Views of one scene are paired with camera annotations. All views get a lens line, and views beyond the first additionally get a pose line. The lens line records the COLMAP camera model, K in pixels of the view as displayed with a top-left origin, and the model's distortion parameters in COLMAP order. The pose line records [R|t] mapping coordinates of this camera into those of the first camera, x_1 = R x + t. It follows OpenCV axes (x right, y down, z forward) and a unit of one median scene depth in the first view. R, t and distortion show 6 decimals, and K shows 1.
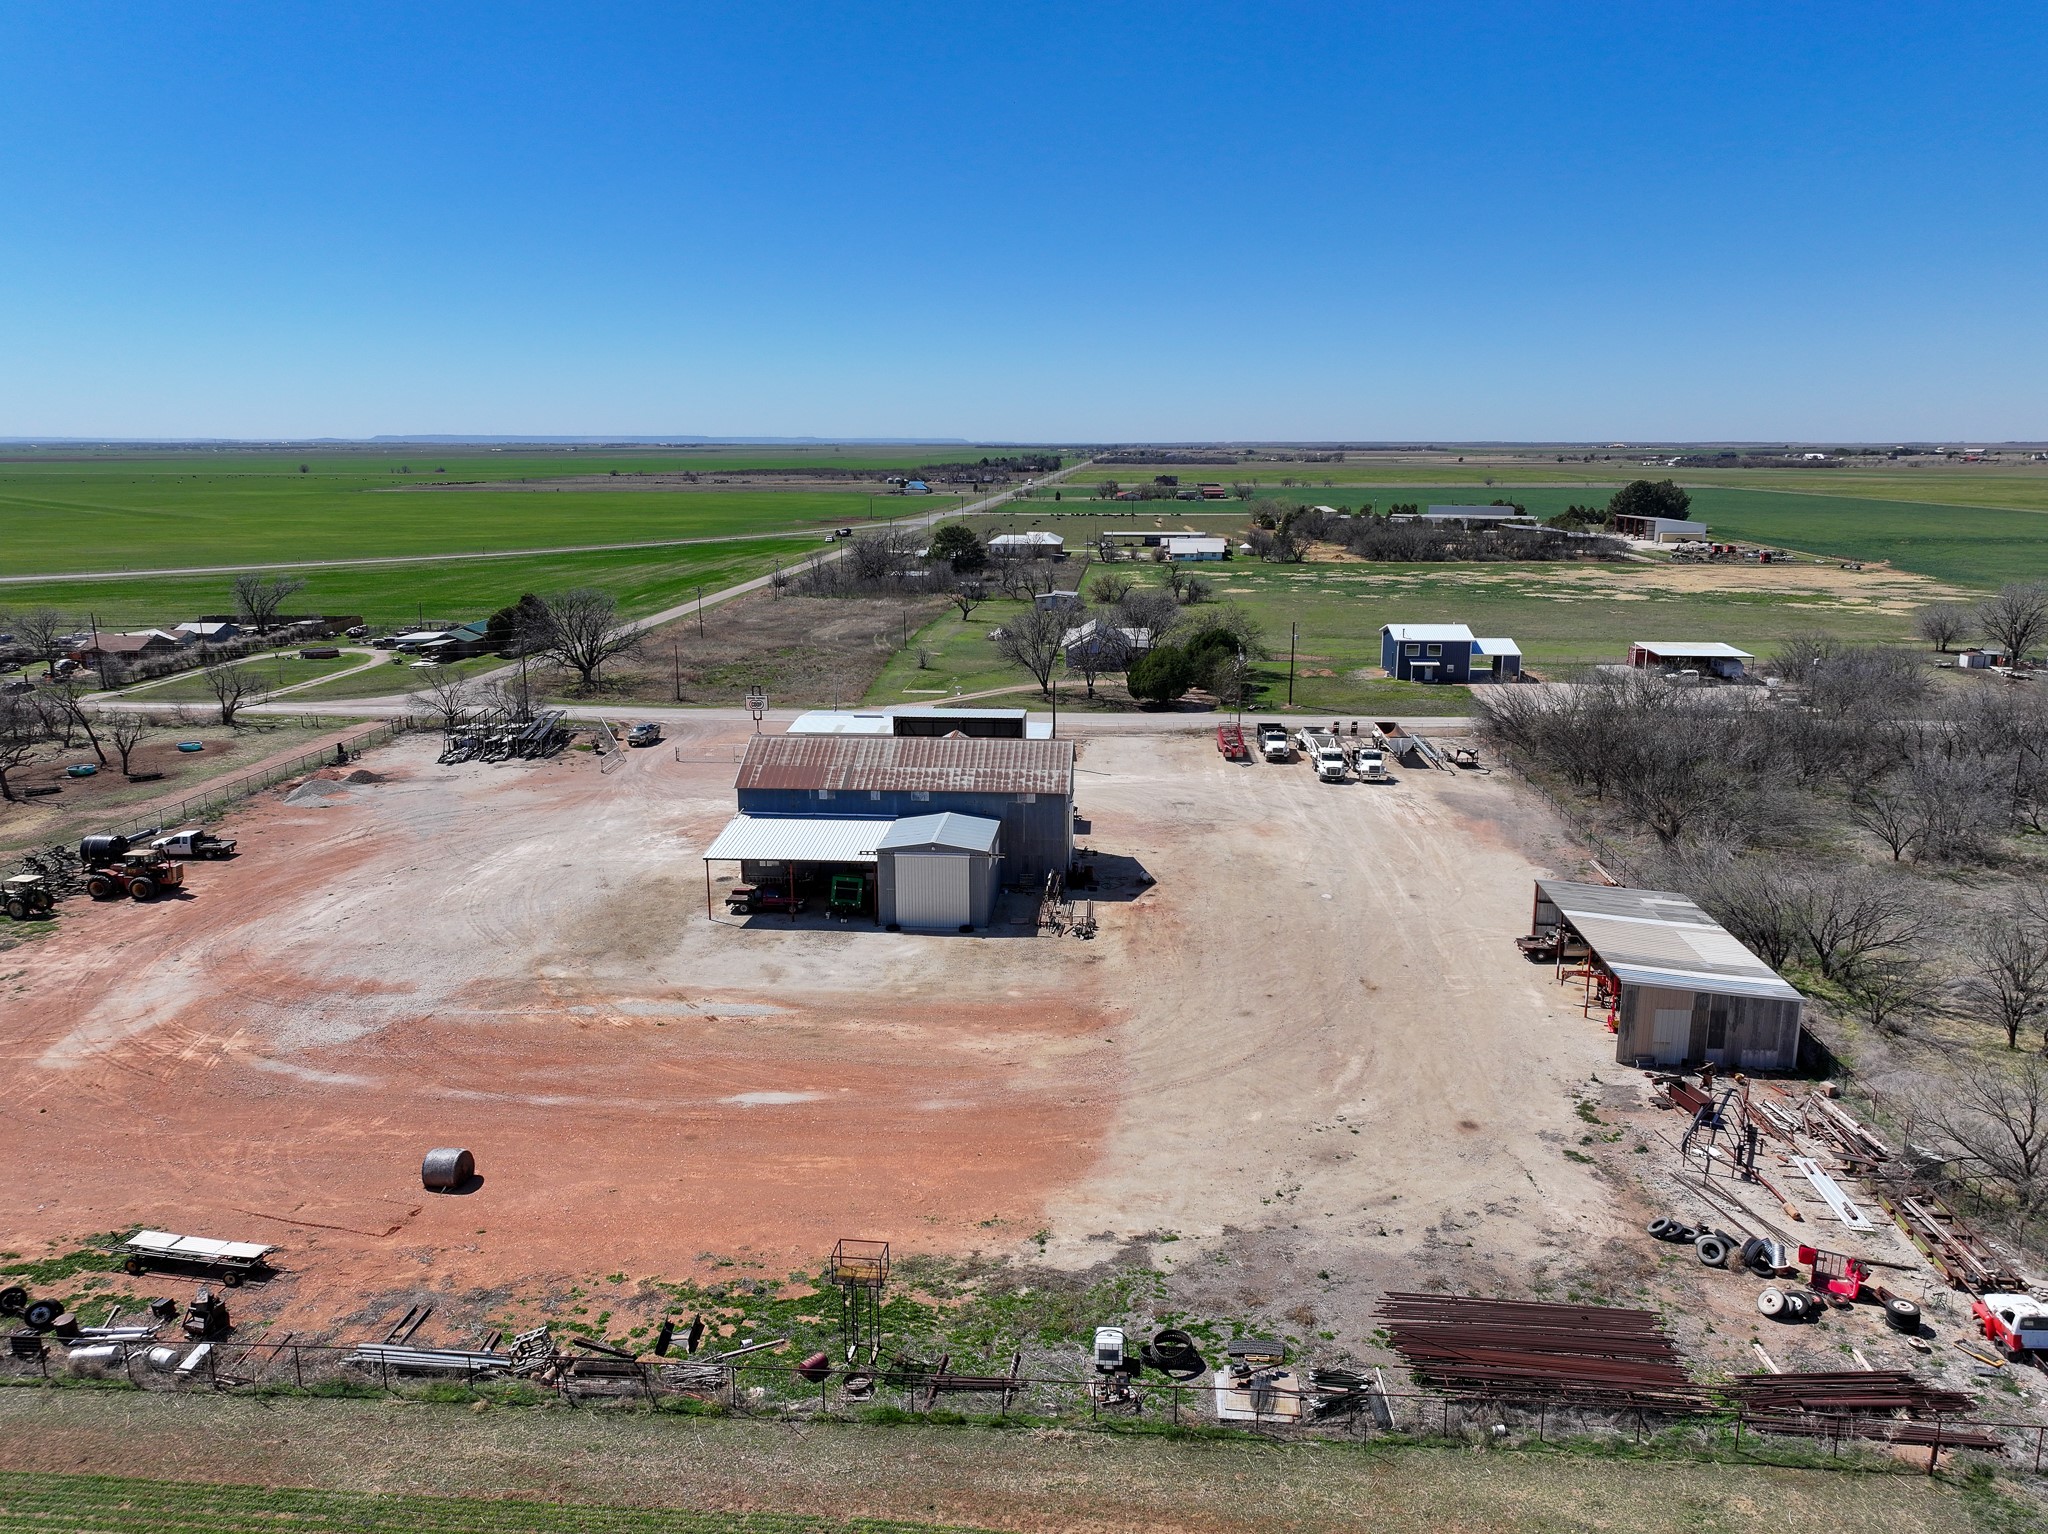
lens RADIAL K [[1460.2, 0, 1024.0], [0, 1460.2, 767.0], [0, 0, 1]] dist [0.007731, -0.000908]
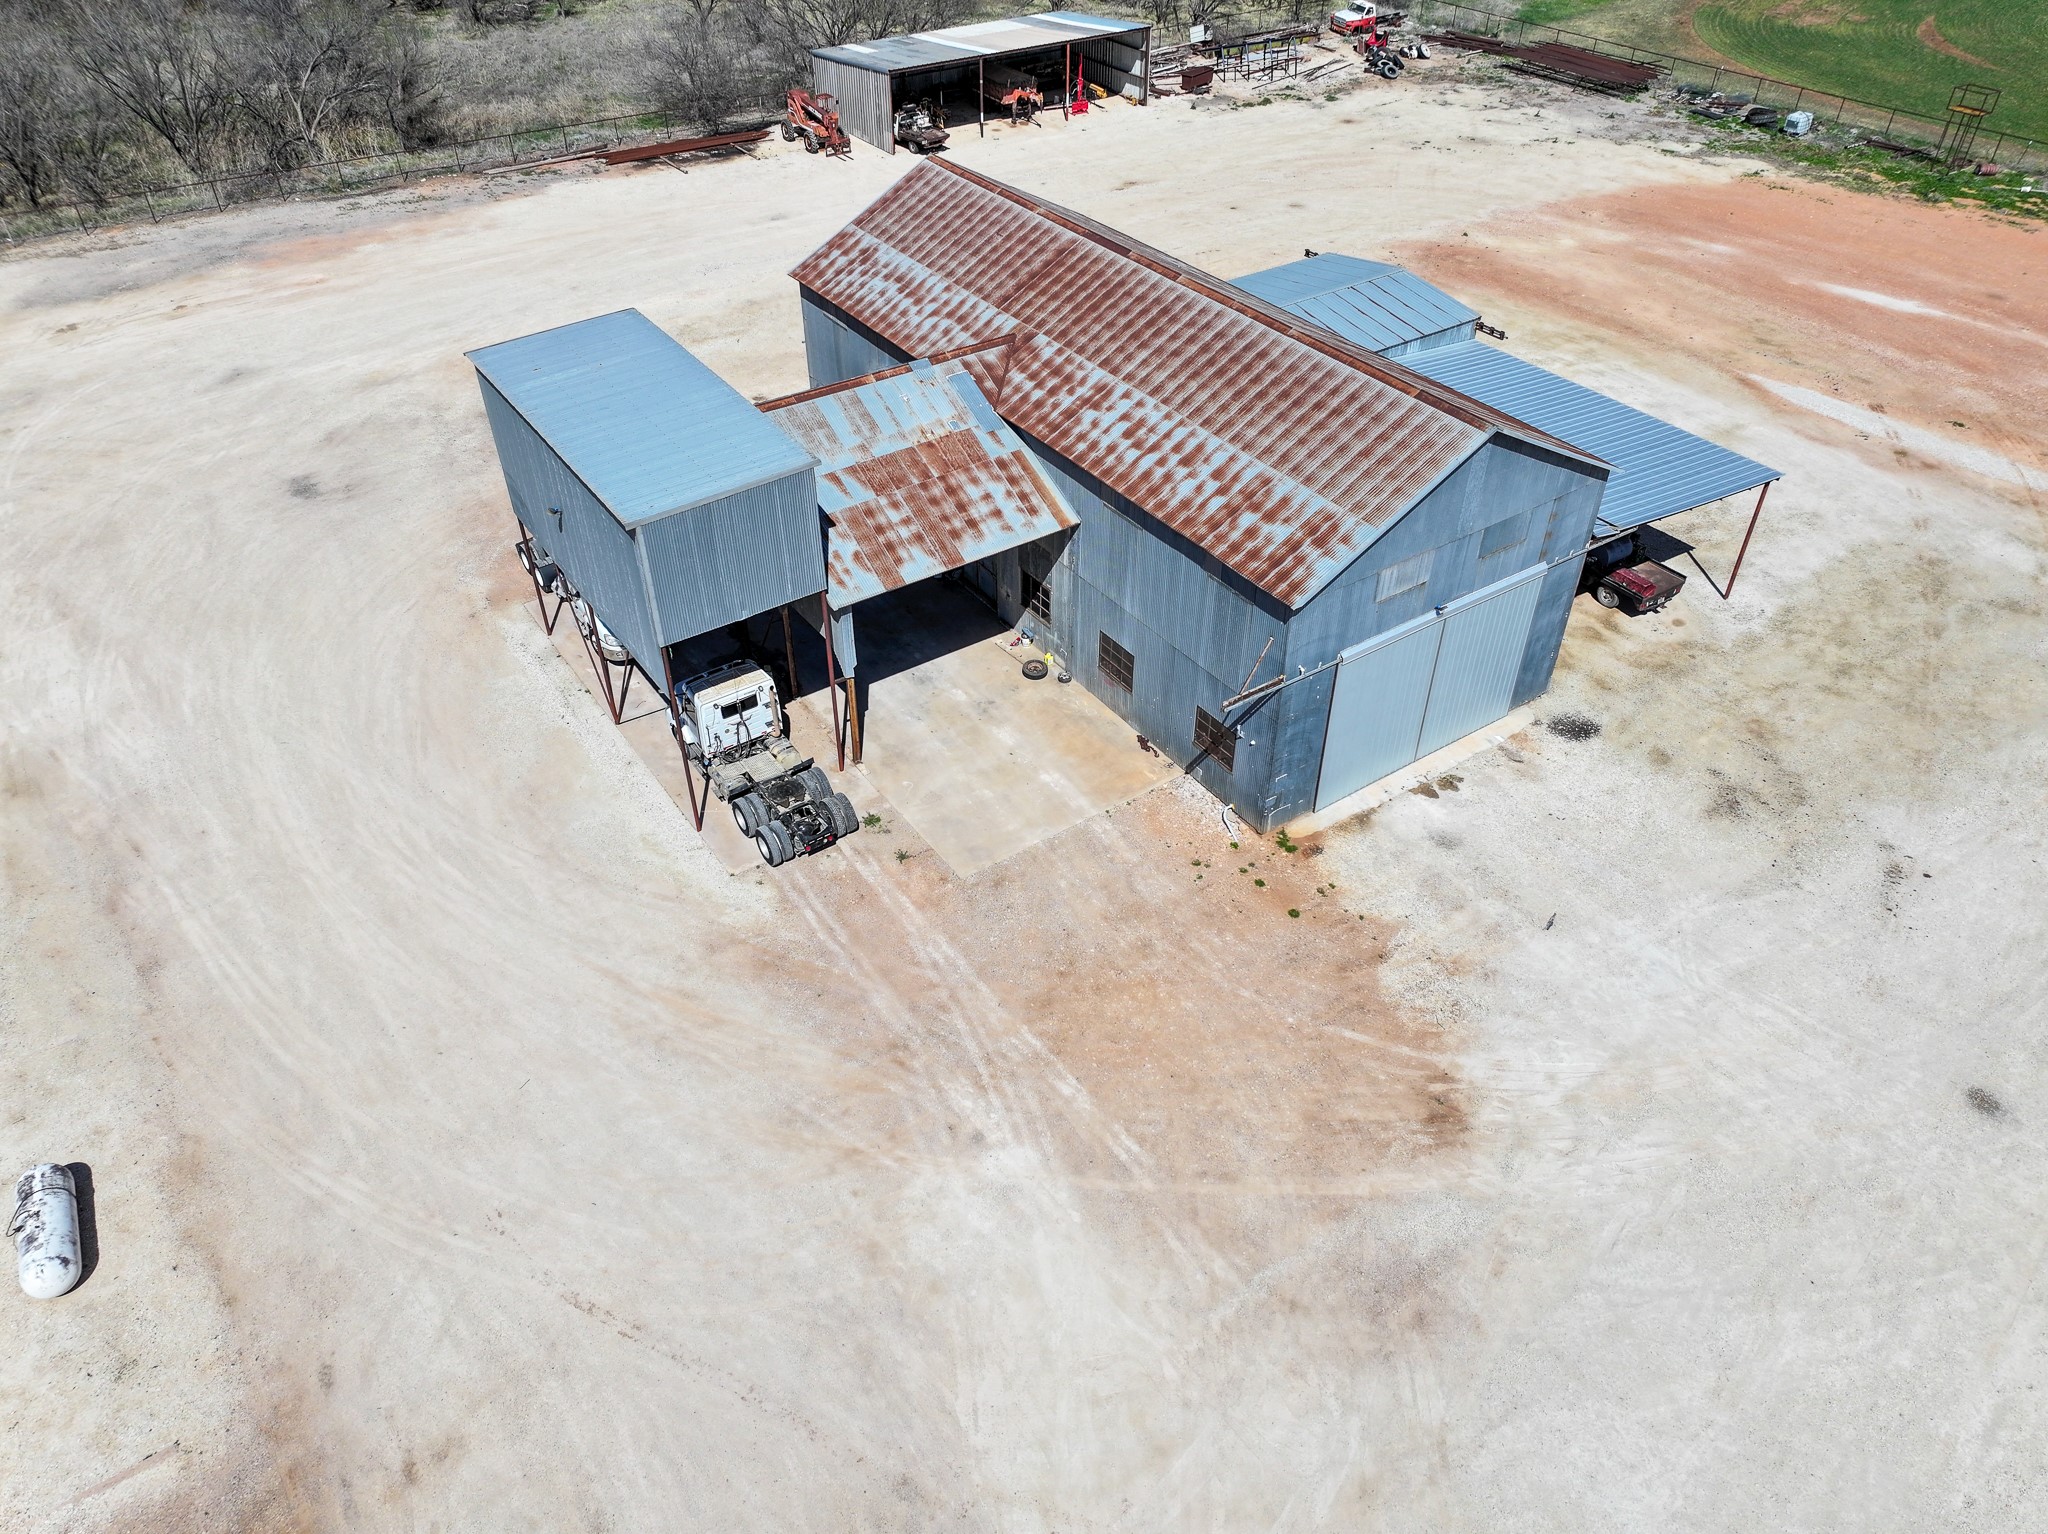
lens RADIAL K [[1439.0, 0, 1024.0], [0, 1439.0, 767.0], [0, 0, 1]] dist [-0.001603, 0.020821]
pose [[-0.629434, -0.490090, 0.603014, -0.353299], [0.170734, 0.669836, 0.722613, -0.213315], [-0.758066, 0.557792, -0.337942, 1.269601]]
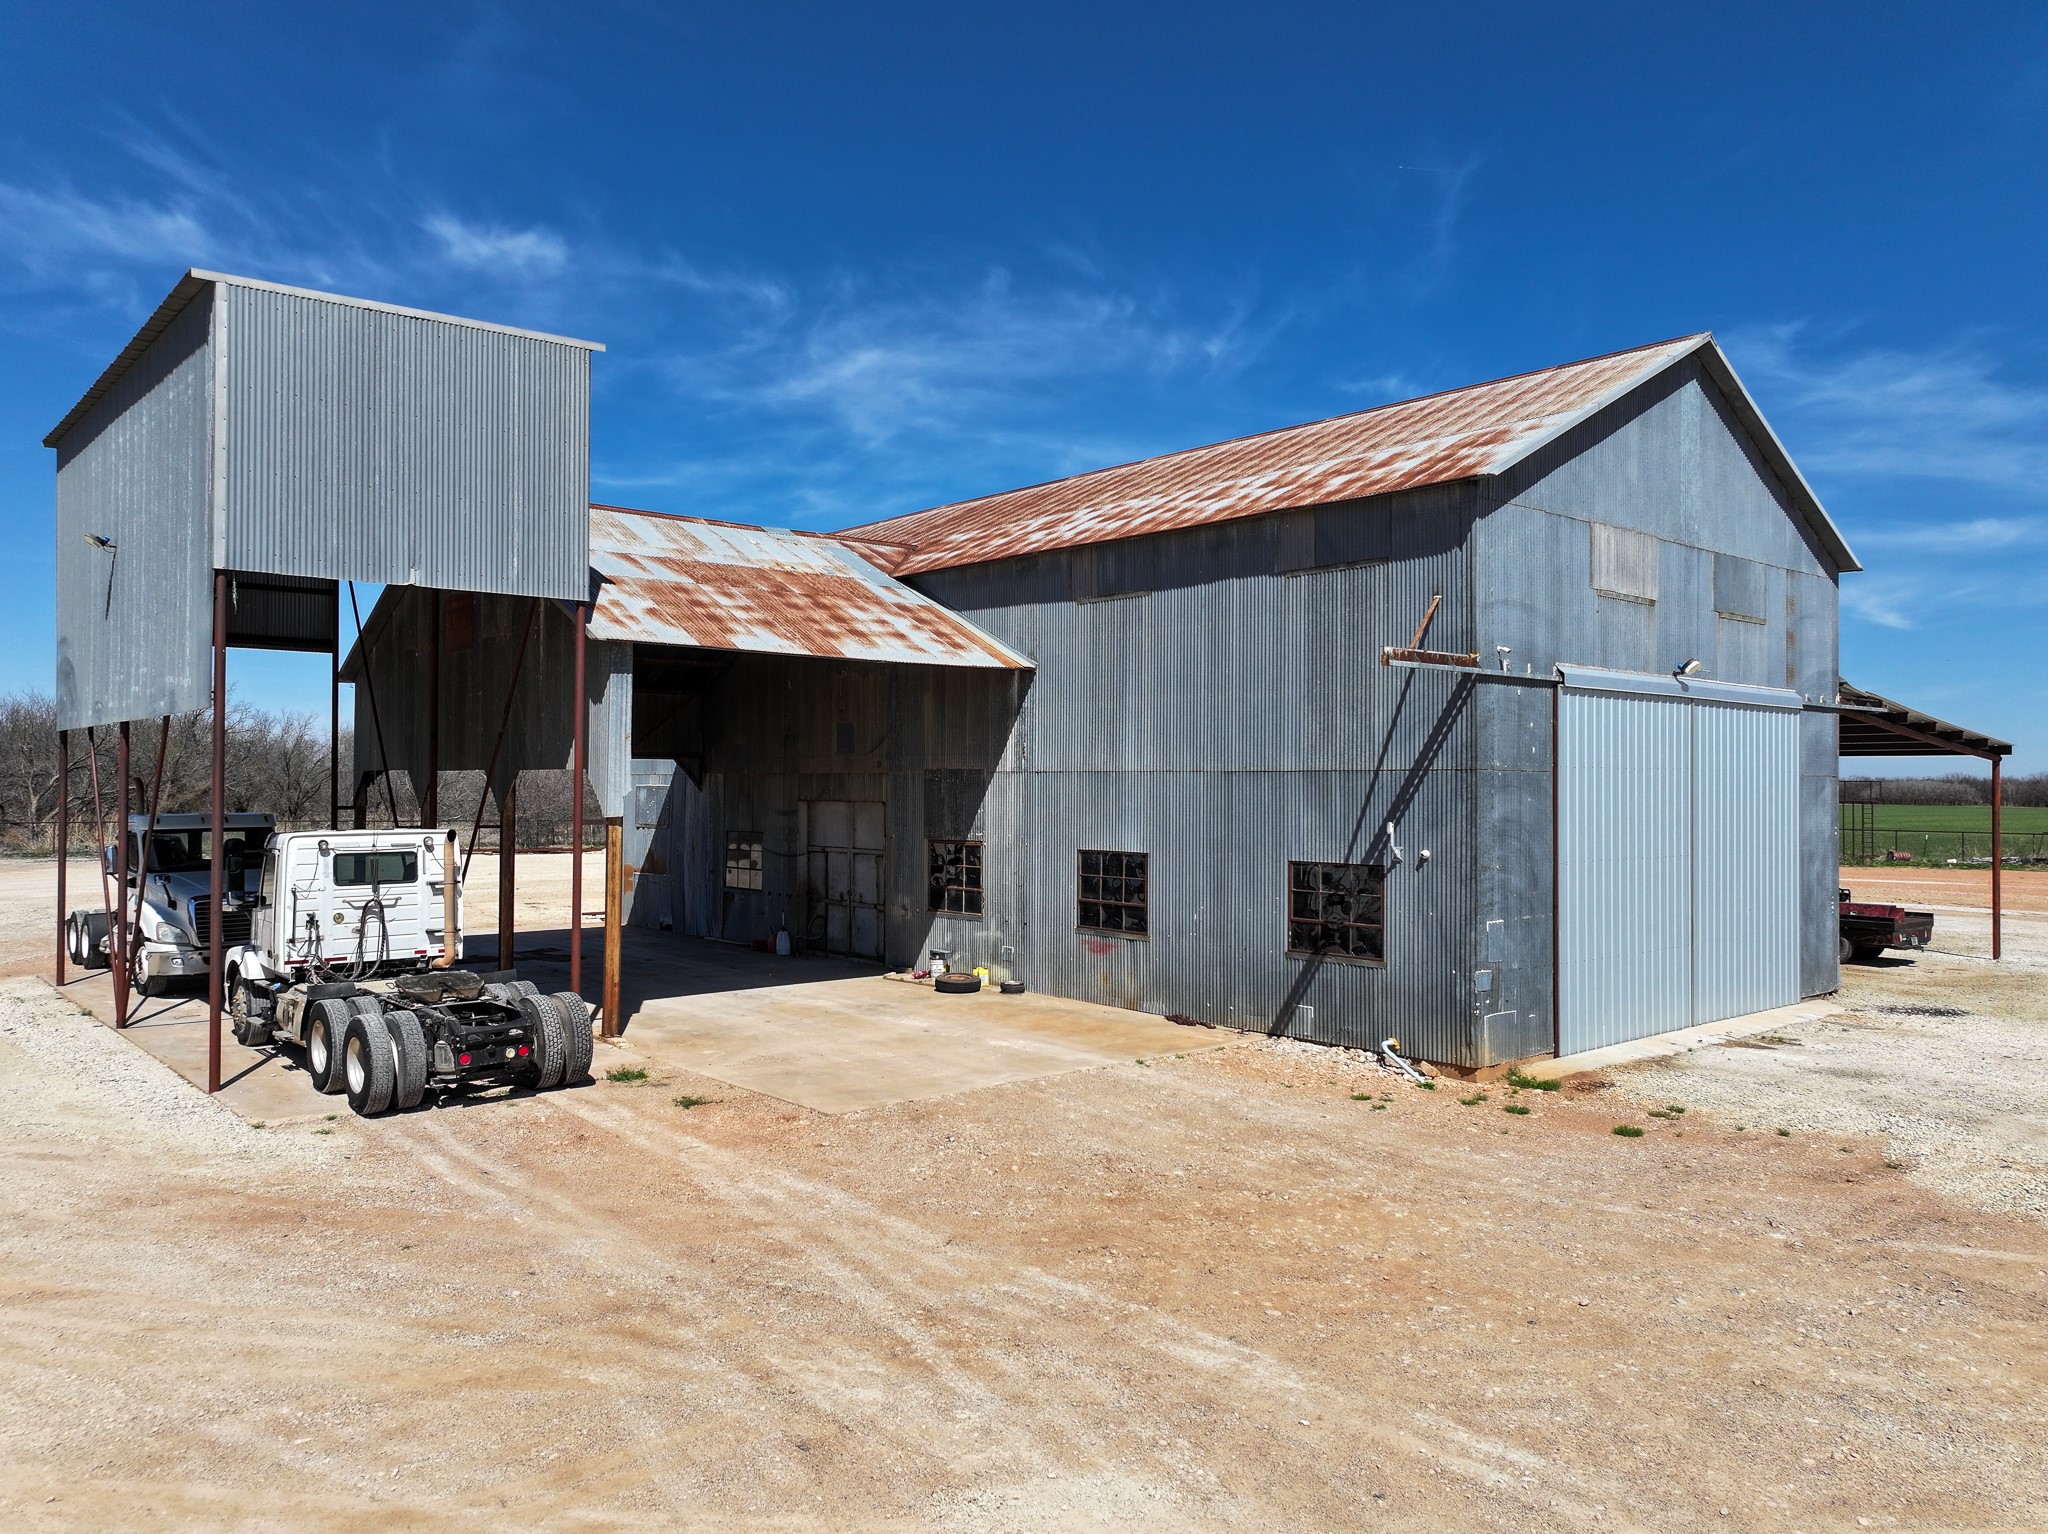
lens RADIAL K [[1468.0, 0, 1027.7], [0, 1468.0, 759.3], [0, 0, 1]] dist [-0.009425, 0.027725]
pose [[-0.712171, 0.010248, 0.701931, -0.269312], [0.146863, 0.979943, 0.134699, -0.006931], [-0.686472, 0.199016, -0.699391, 1.261874]]
